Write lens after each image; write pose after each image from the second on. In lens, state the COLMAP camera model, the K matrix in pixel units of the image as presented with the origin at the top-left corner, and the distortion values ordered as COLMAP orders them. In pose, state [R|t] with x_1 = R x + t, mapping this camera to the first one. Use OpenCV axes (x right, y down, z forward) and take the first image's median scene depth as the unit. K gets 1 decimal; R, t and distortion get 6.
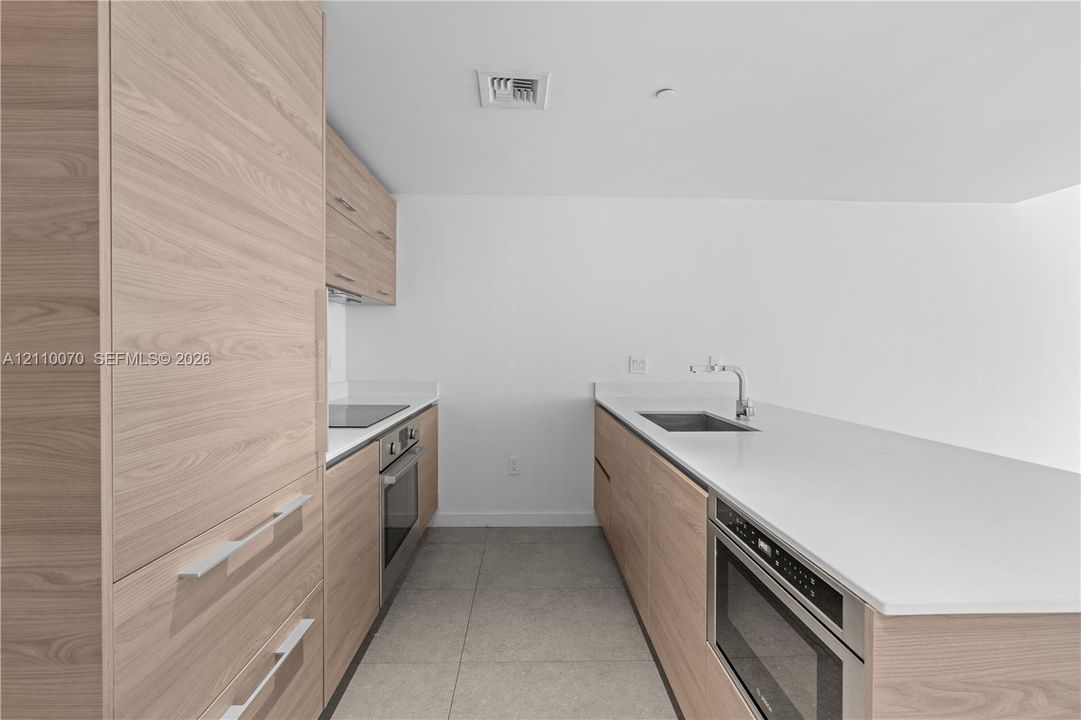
lens RADIAL K [[495.3, 0, 543.5], [0, 495.3, 358.3], [0, 0, 1]] dist [-0.001471, 0.000234]
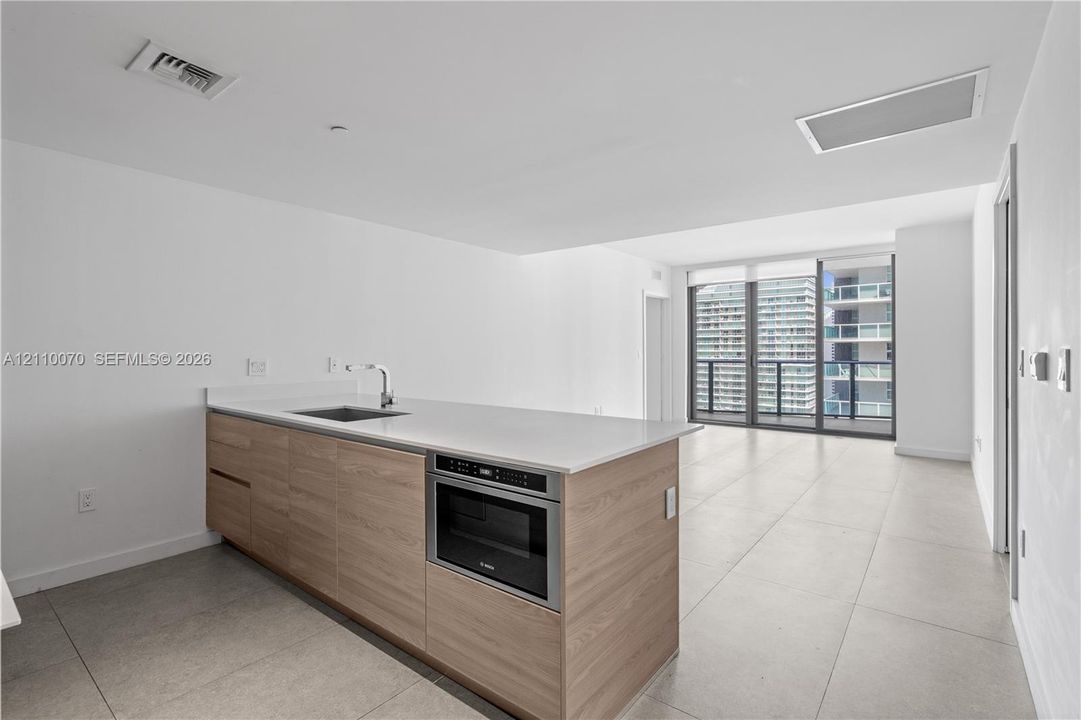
lens RADIAL K [[495.6, 0, 538.3], [0, 495.6, 353.2], [0, 0, 1]] dist [-0.002404, -0.000277]
pose [[0.649221, -0.008250, 0.760555, -0.446674], [0.017700, 0.999834, -0.004263, -0.000009], [-0.760394, 0.016229, 0.649259, -0.129796]]
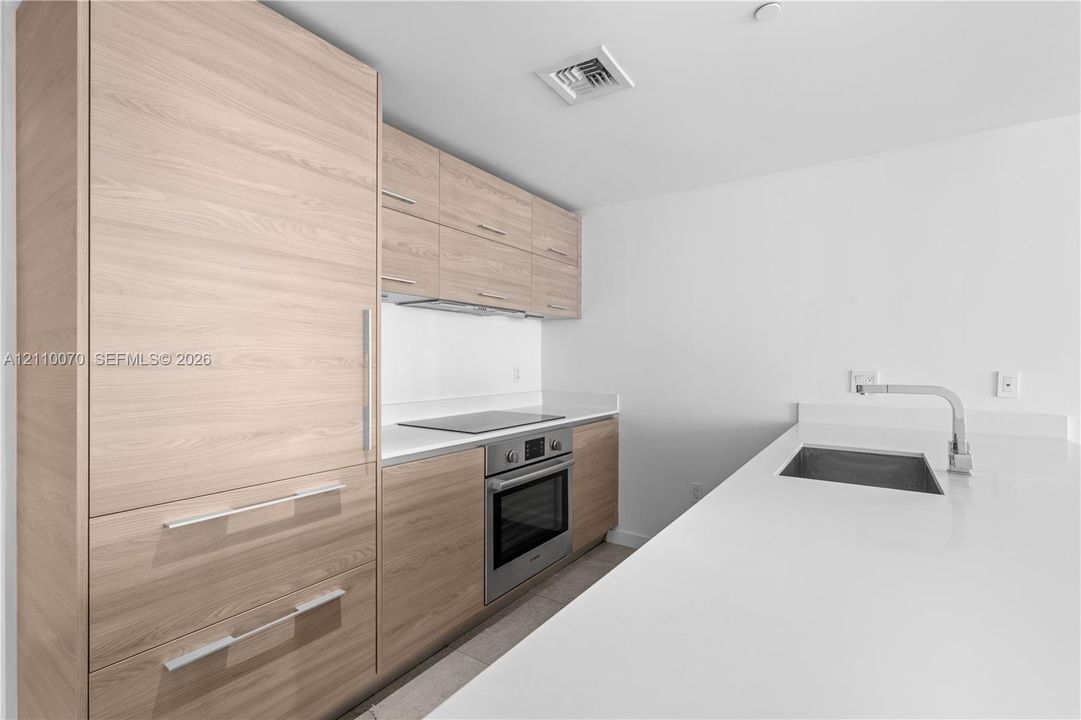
lens RADIAL K [[494.3, 0, 541.5], [0, 494.3, 364.3], [0, 0, 1]] dist [-0.000773, -0.000103]
pose [[0.809898, 0.001575, -0.586569, 0.545256], [-0.009410, 0.999903, -0.010307, -0.002335], [0.586495, 0.013868, 0.809834, 0.290494]]
